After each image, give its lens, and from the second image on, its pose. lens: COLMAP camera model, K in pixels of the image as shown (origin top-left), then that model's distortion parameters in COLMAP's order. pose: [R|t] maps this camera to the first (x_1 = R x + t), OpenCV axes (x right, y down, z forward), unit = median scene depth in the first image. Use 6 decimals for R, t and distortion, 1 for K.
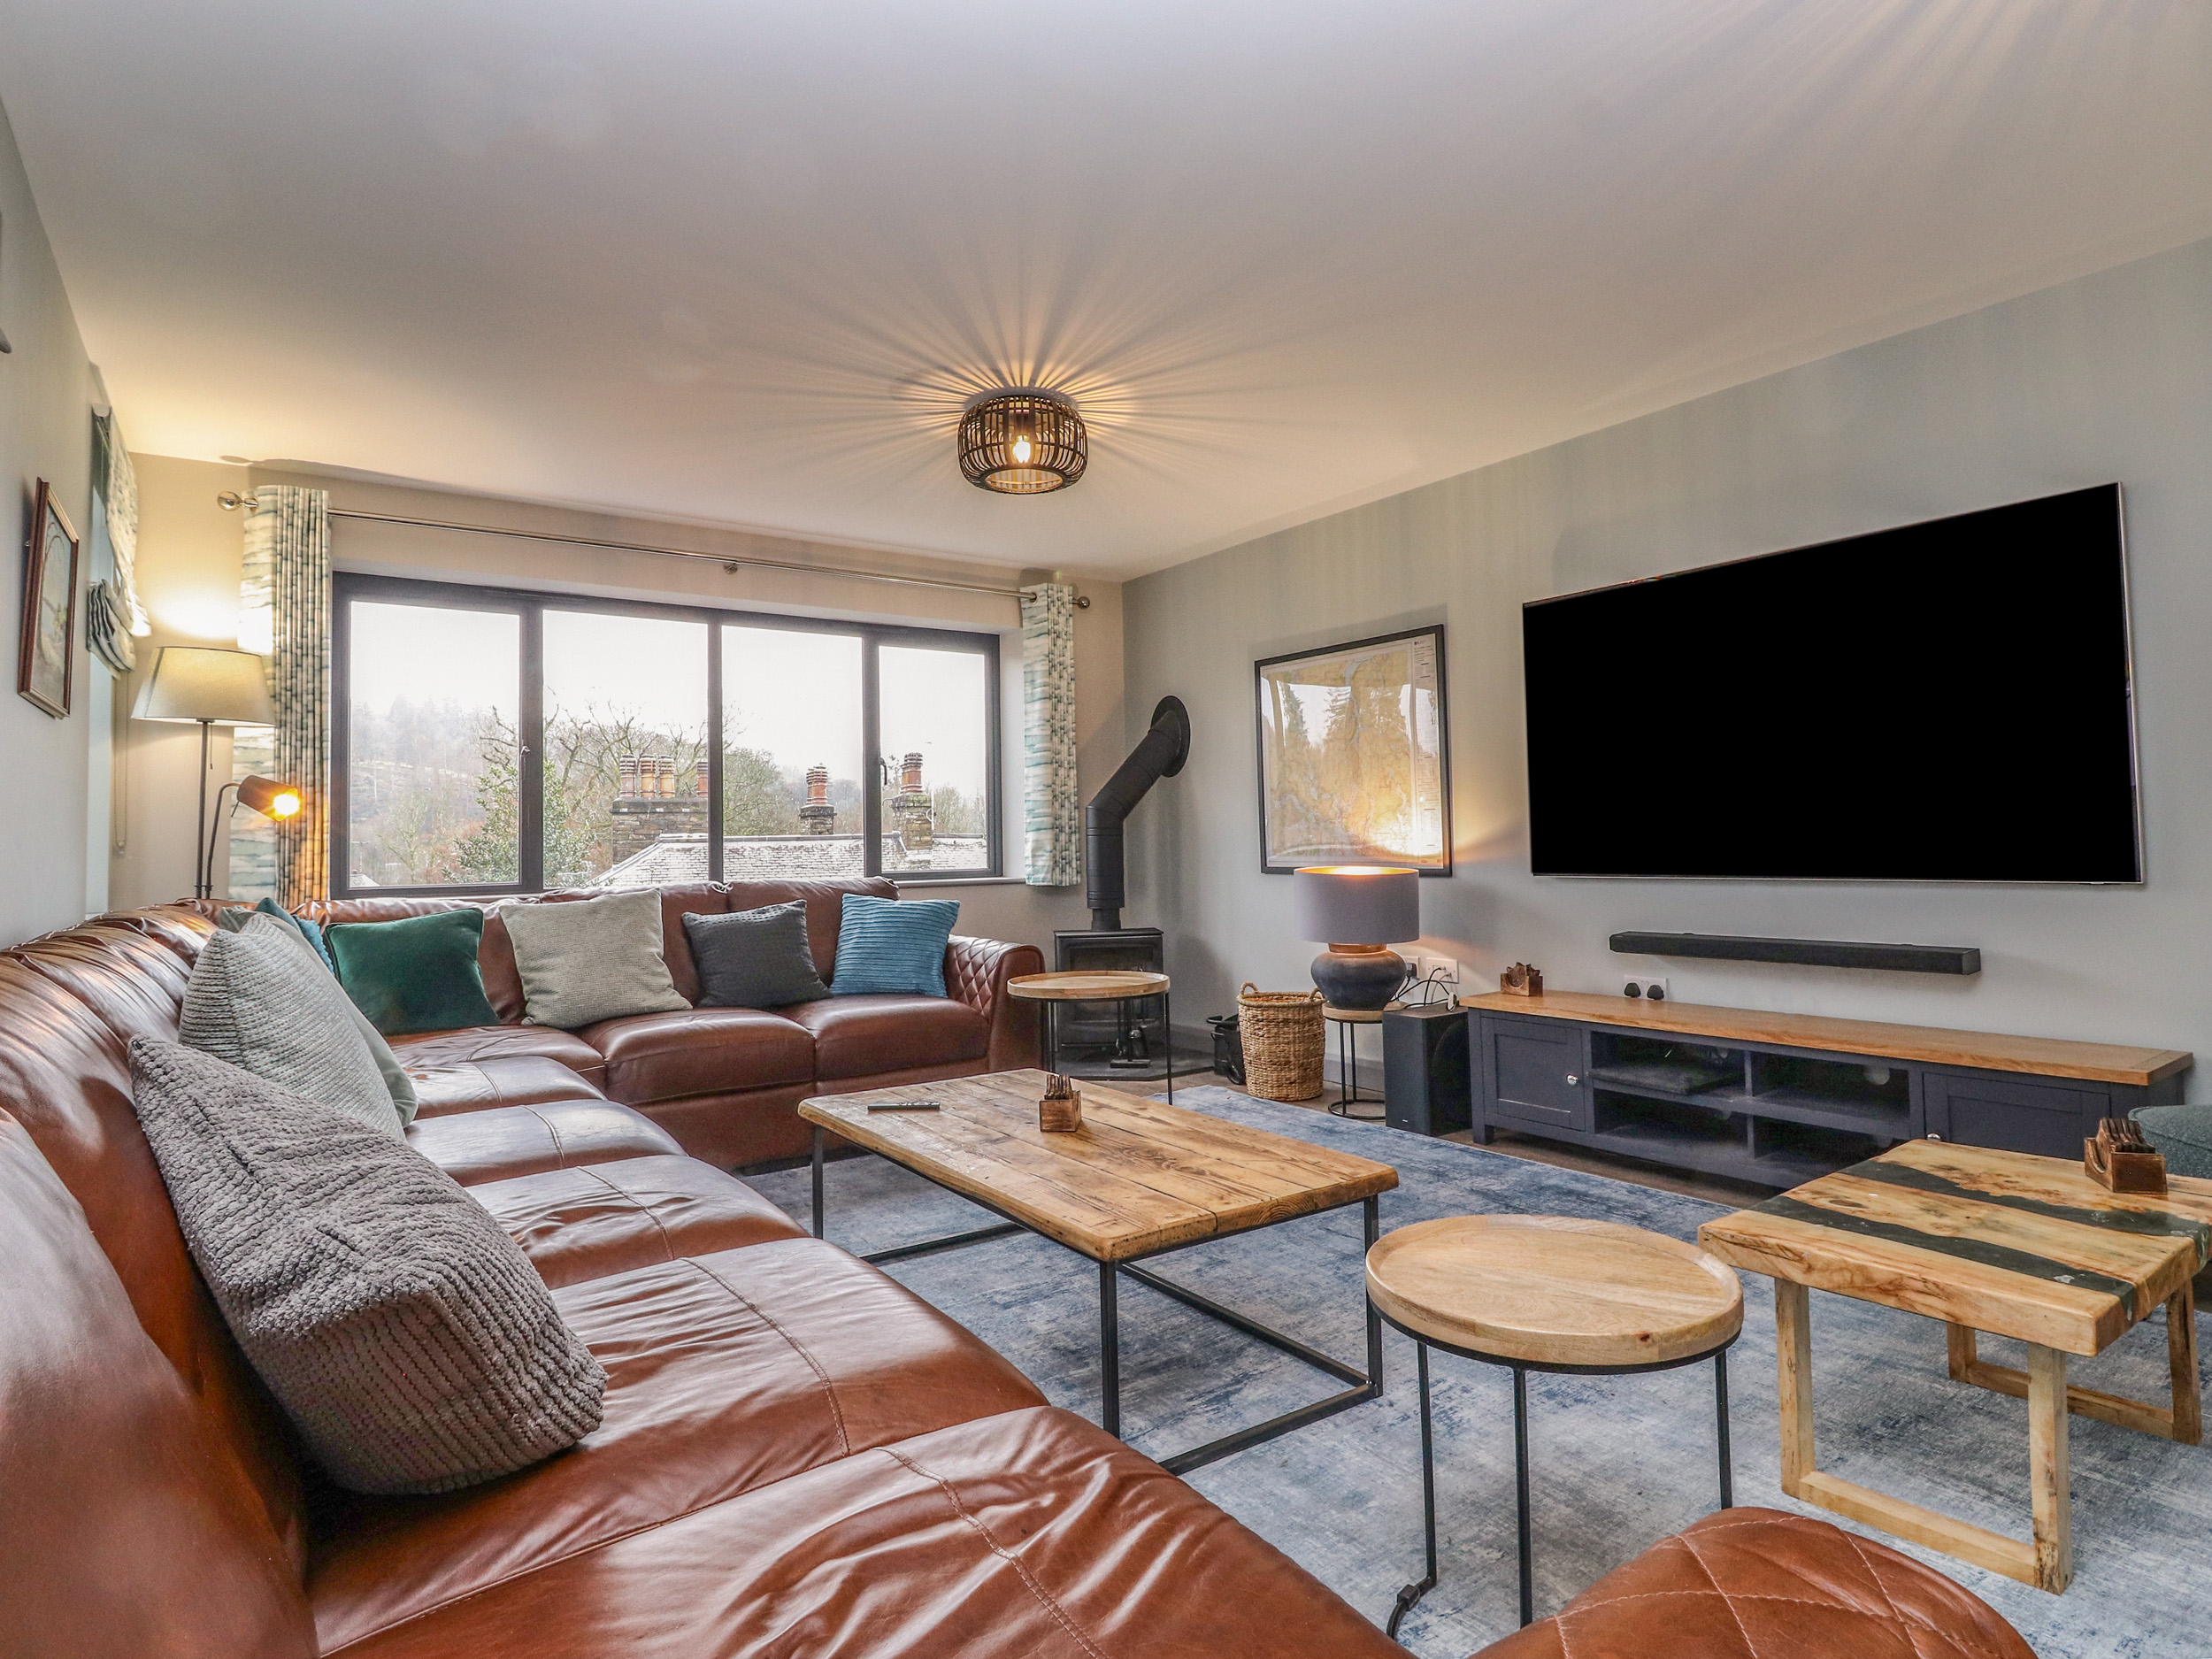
lens RADIAL K [[1219.0, 0, 1116.8], [0, 1219.0, 794.7], [0, 0, 1]] dist [-0.003710, -0.003059]
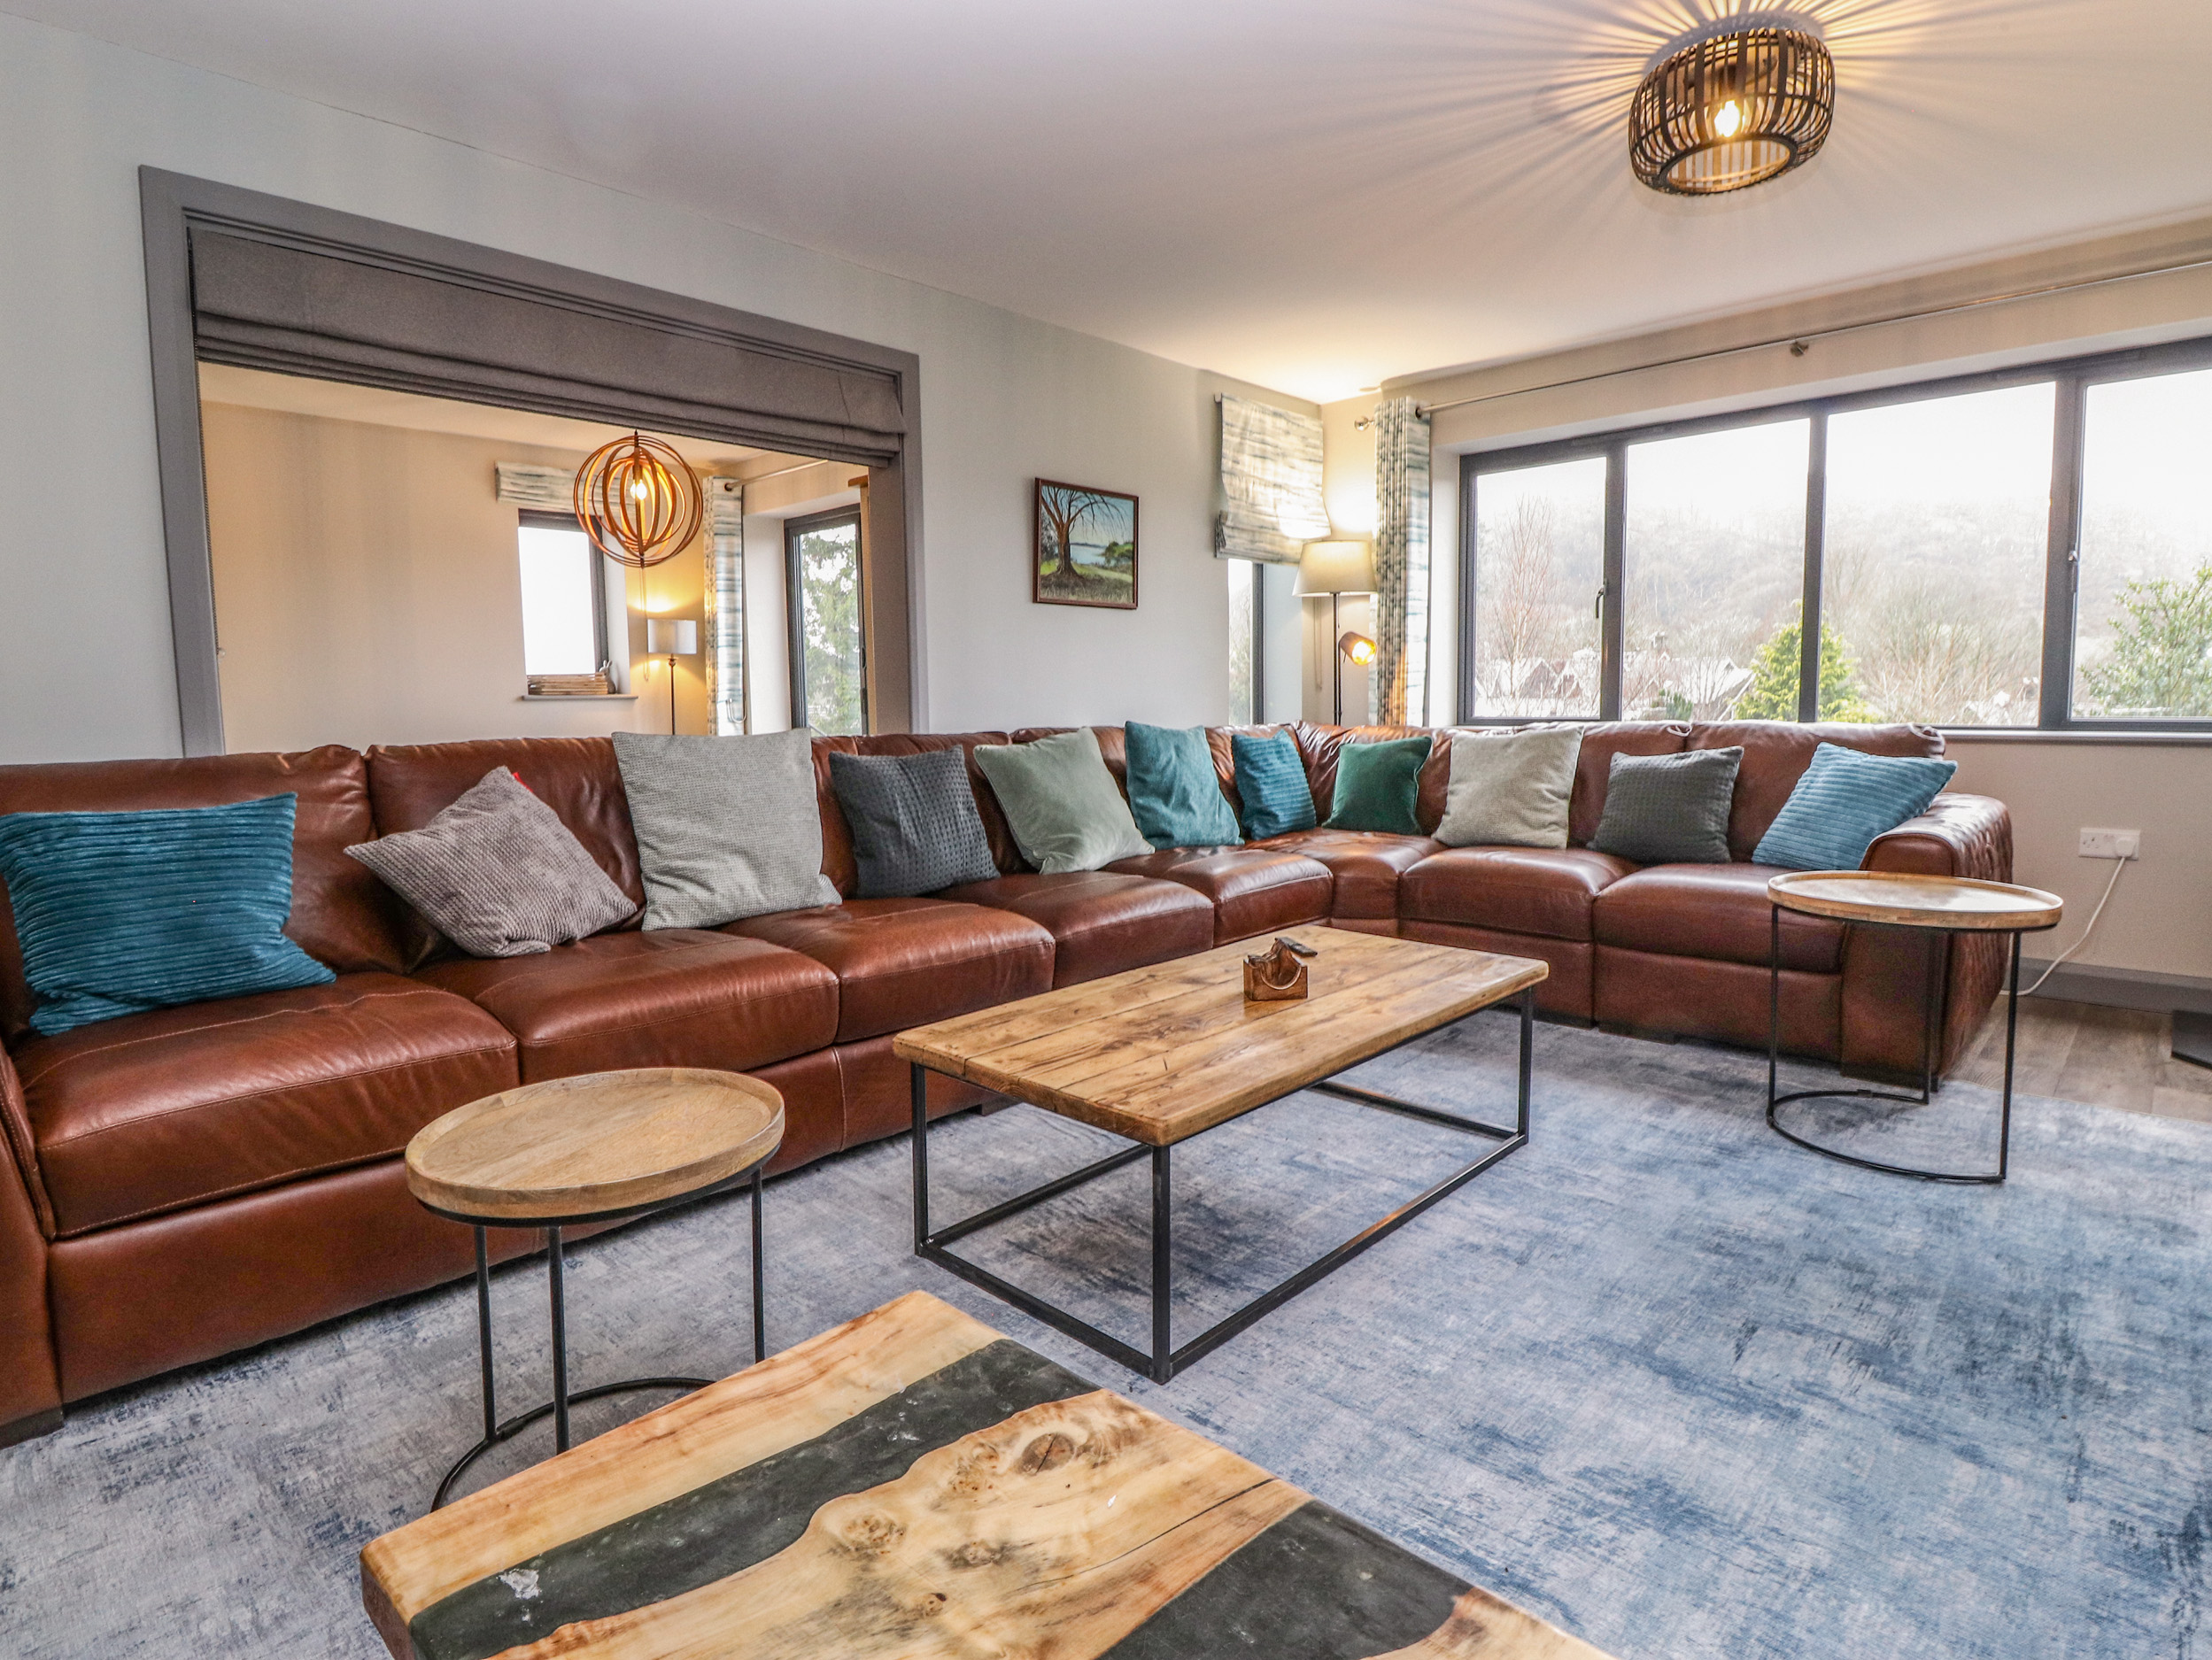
lens RADIAL K [[1161.0, 0, 1115.8], [0, 1161.0, 799.4], [0, 0, 1]] dist [-0.003822, -0.002075]
pose [[0.195512, 0.101410, -0.975444, 0.440631], [0.048575, 0.992417, 0.112910, 0.009682], [0.979498, -0.069457, 0.189104, 0.407024]]
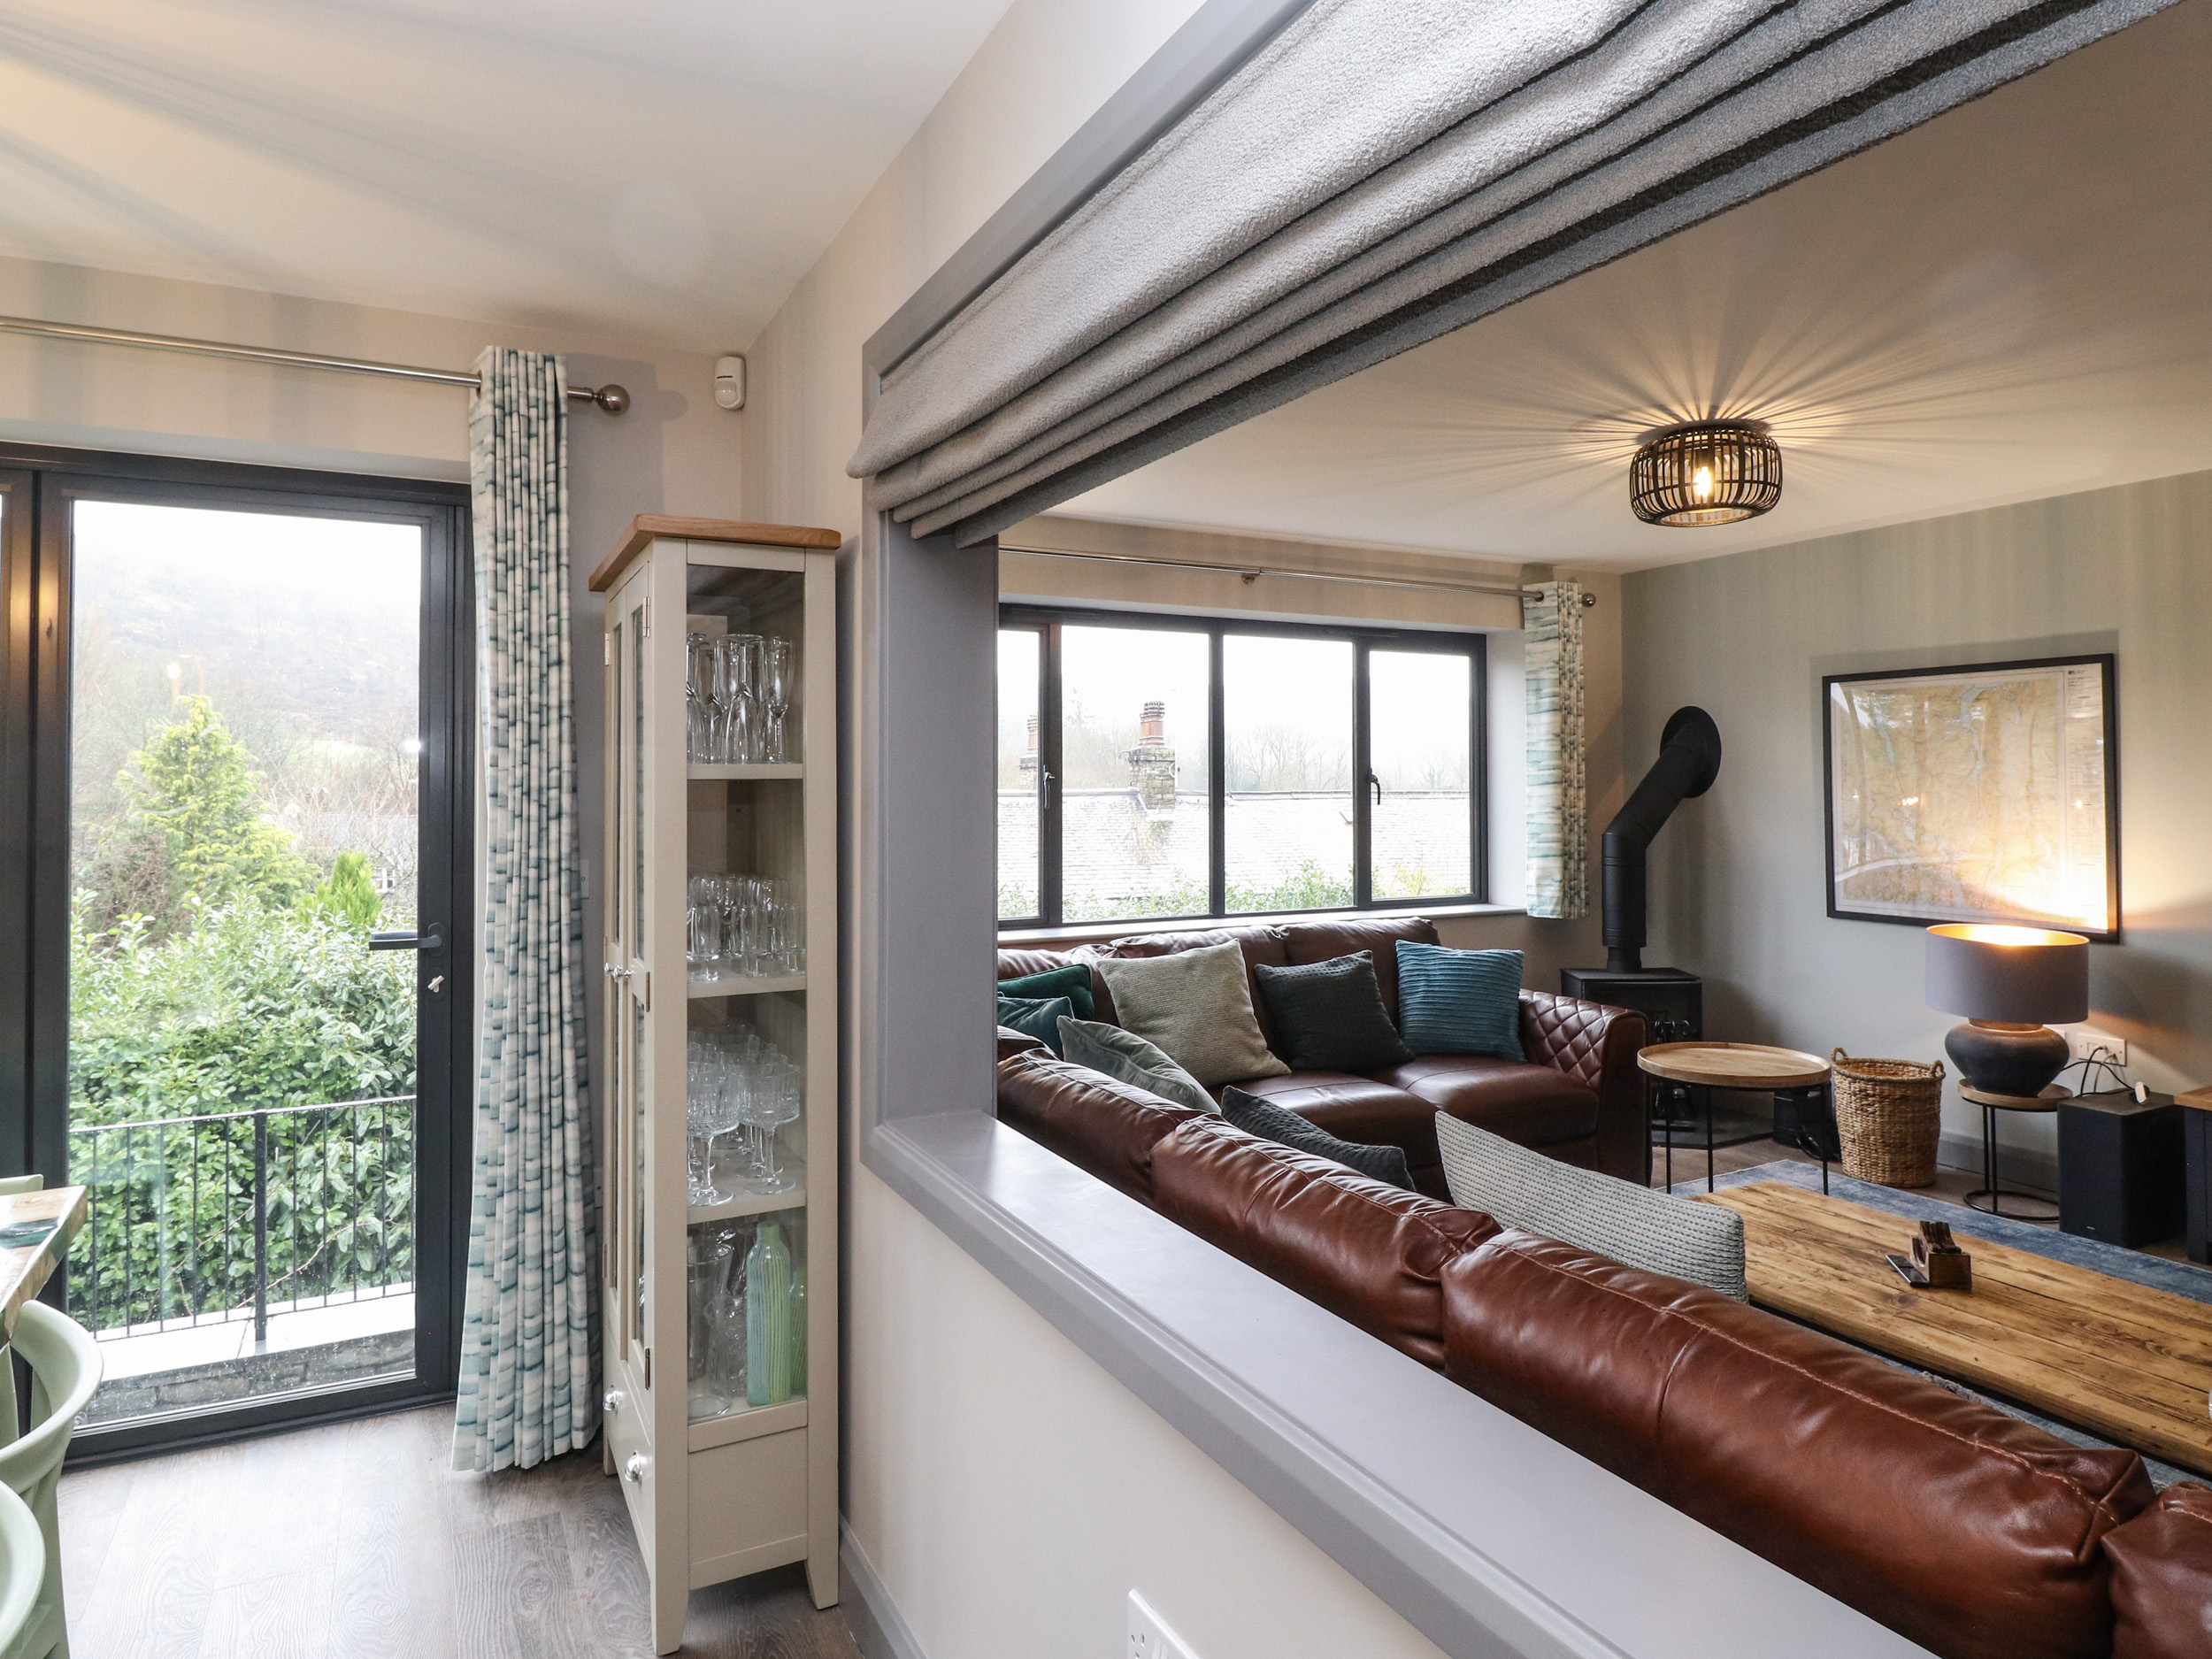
lens RADIAL K [[1386.4, 0, 1144.2], [0, 1386.4, 743.0], [0, 0, 1]] dist [-0.005329, -0.000625]
pose [[0.992817, 0.011374, -0.119103, -0.296090], [-0.010116, 0.999887, 0.011157, -0.078895], [0.119217, -0.009872, 0.992819, -0.062017]]
